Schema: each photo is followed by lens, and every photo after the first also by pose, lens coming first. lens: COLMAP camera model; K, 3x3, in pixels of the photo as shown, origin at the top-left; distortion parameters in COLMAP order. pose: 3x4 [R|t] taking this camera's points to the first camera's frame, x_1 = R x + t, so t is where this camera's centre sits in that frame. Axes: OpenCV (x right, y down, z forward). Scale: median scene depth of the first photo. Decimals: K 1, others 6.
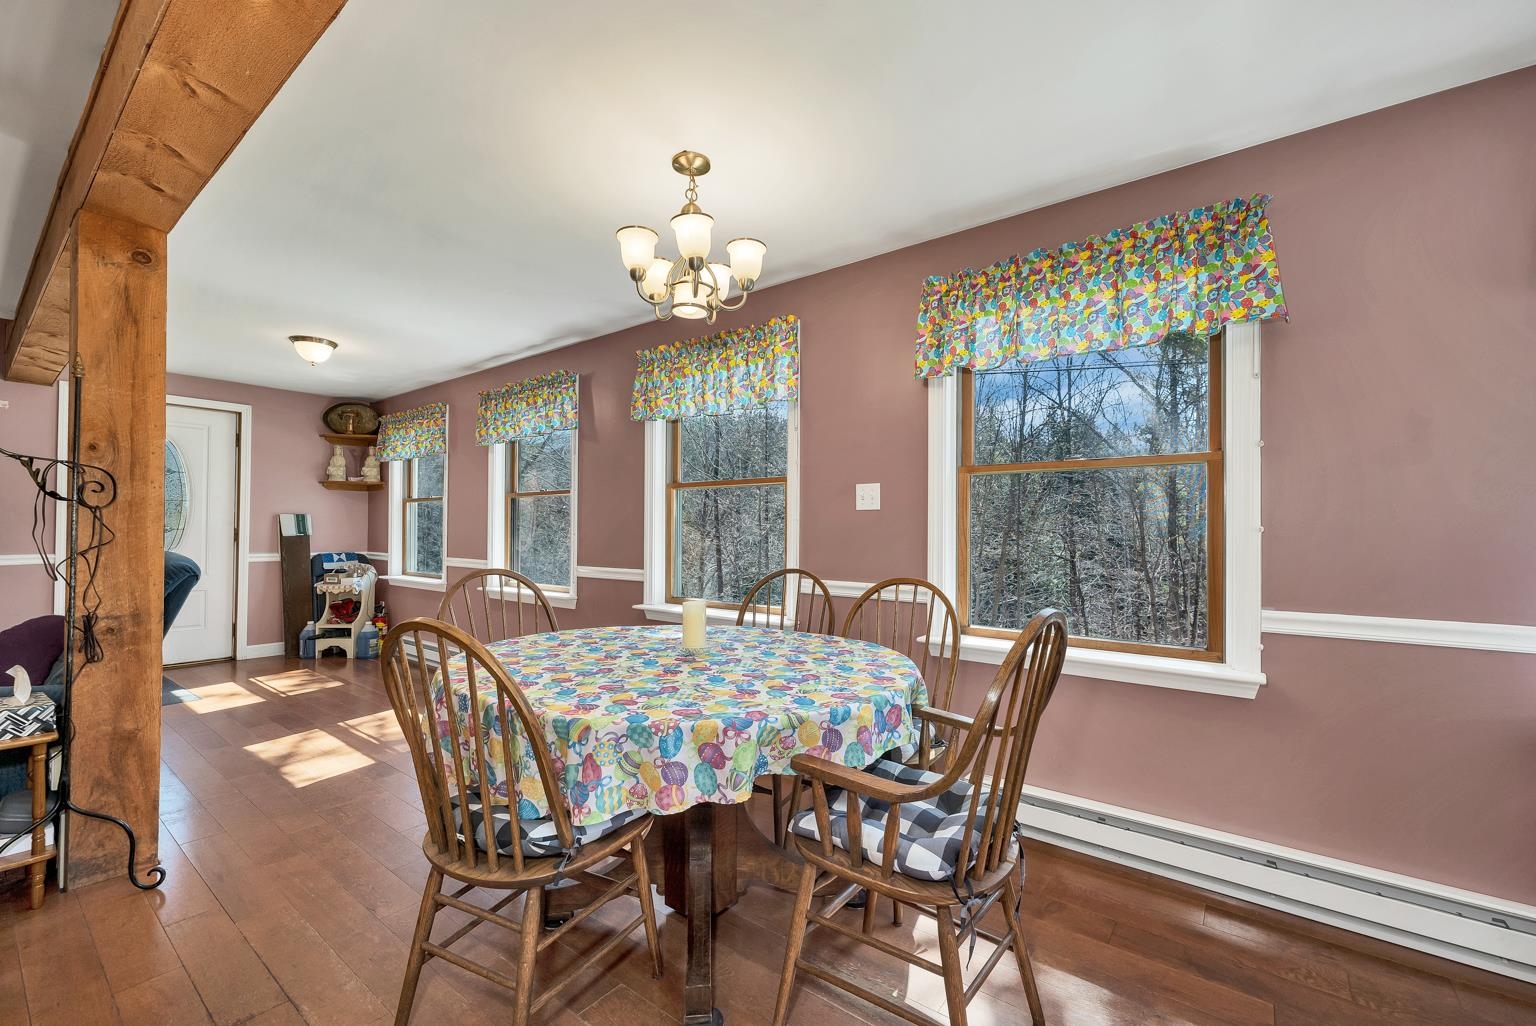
lens RADIAL K [[631.3, 0, 763.0], [0, 631.3, 515.4], [0, 0, 1]] dist [0.000138, 0.000120]
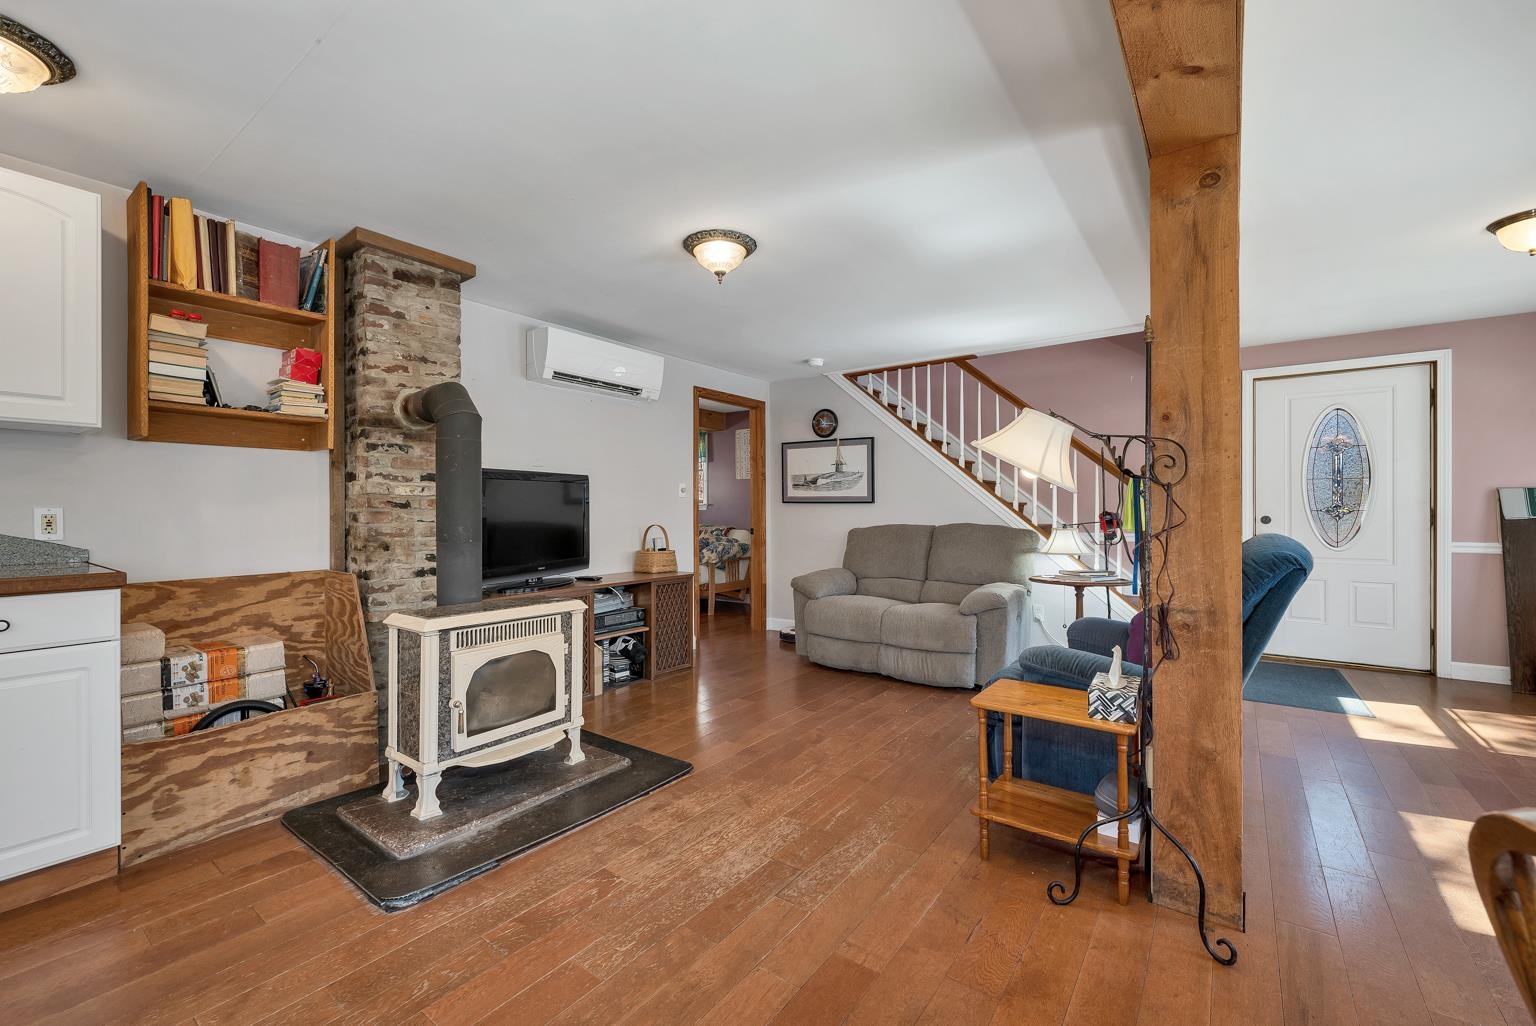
lens RADIAL K [[631.3, 0, 763.0], [0, 631.3, 515.4], [0, 0, 1]] dist [0.000138, 0.000120]
pose [[0.024194, -0.002091, -0.999705, -0.174415], [0.028228, 0.999601, -0.001408, 0.014775], [0.999309, -0.028185, 0.024244, 0.384681]]
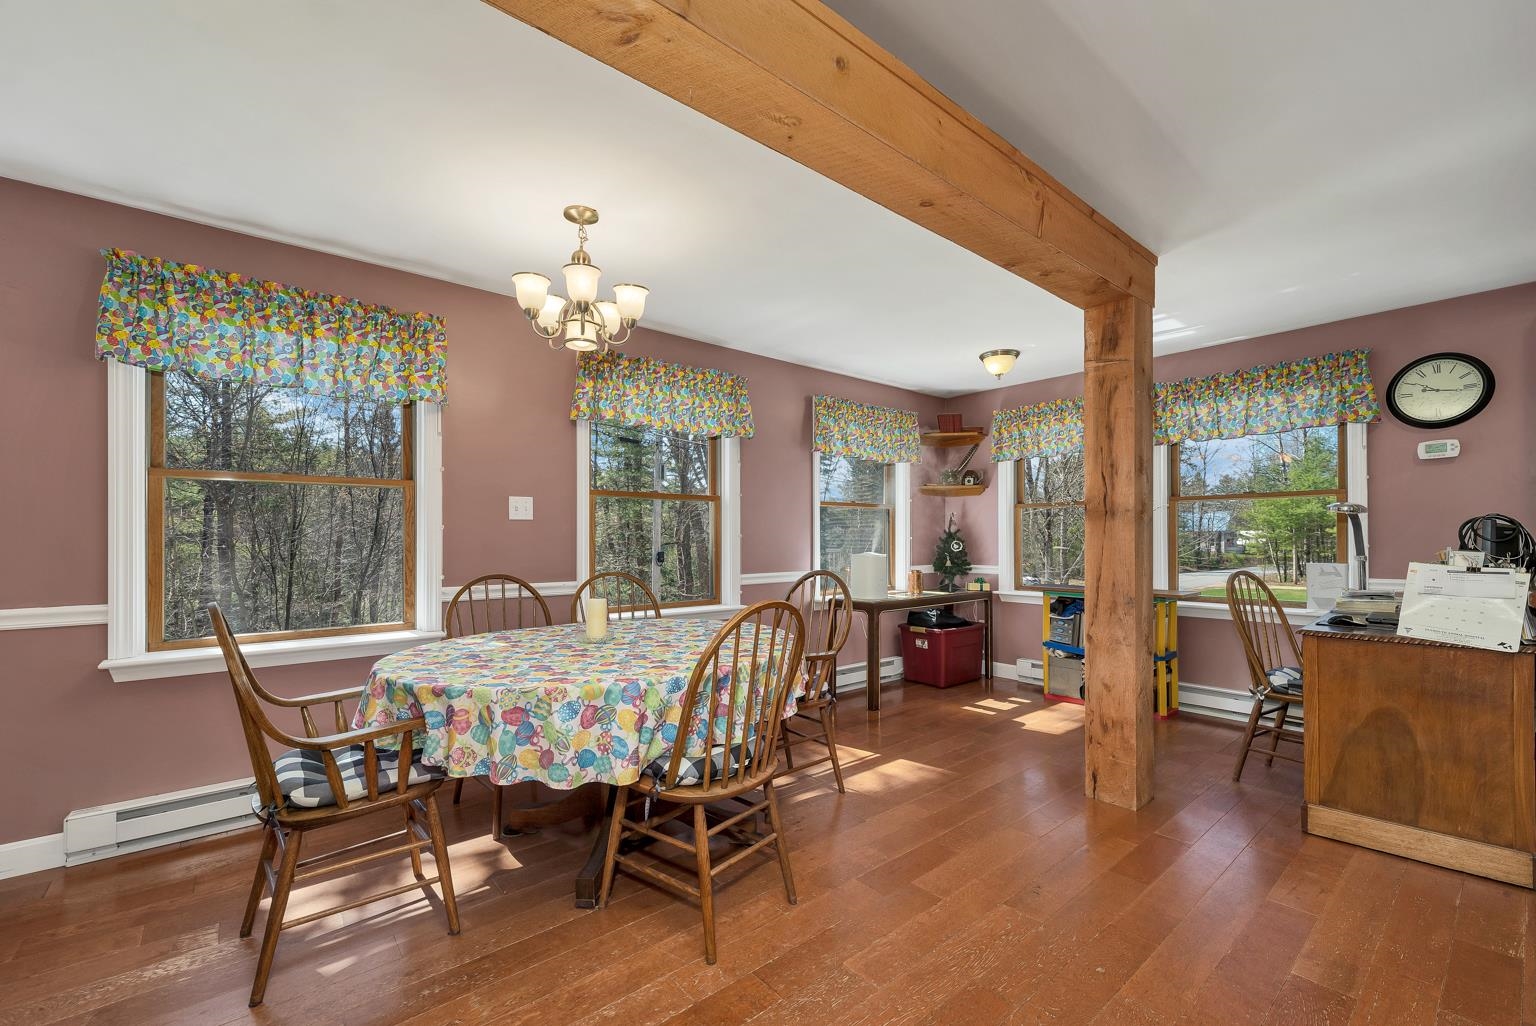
lens RADIAL K [[643.5, 0, 766.3], [0, 643.5, 533.6], [0, 0, 1]] dist [0.001747, 0.000660]
pose [[0.199850, -0.000171, 0.979826, -1.115593], [-0.025128, 0.999670, 0.005300, -0.004091], [-0.979504, -0.025680, 0.199780, 0.411206]]
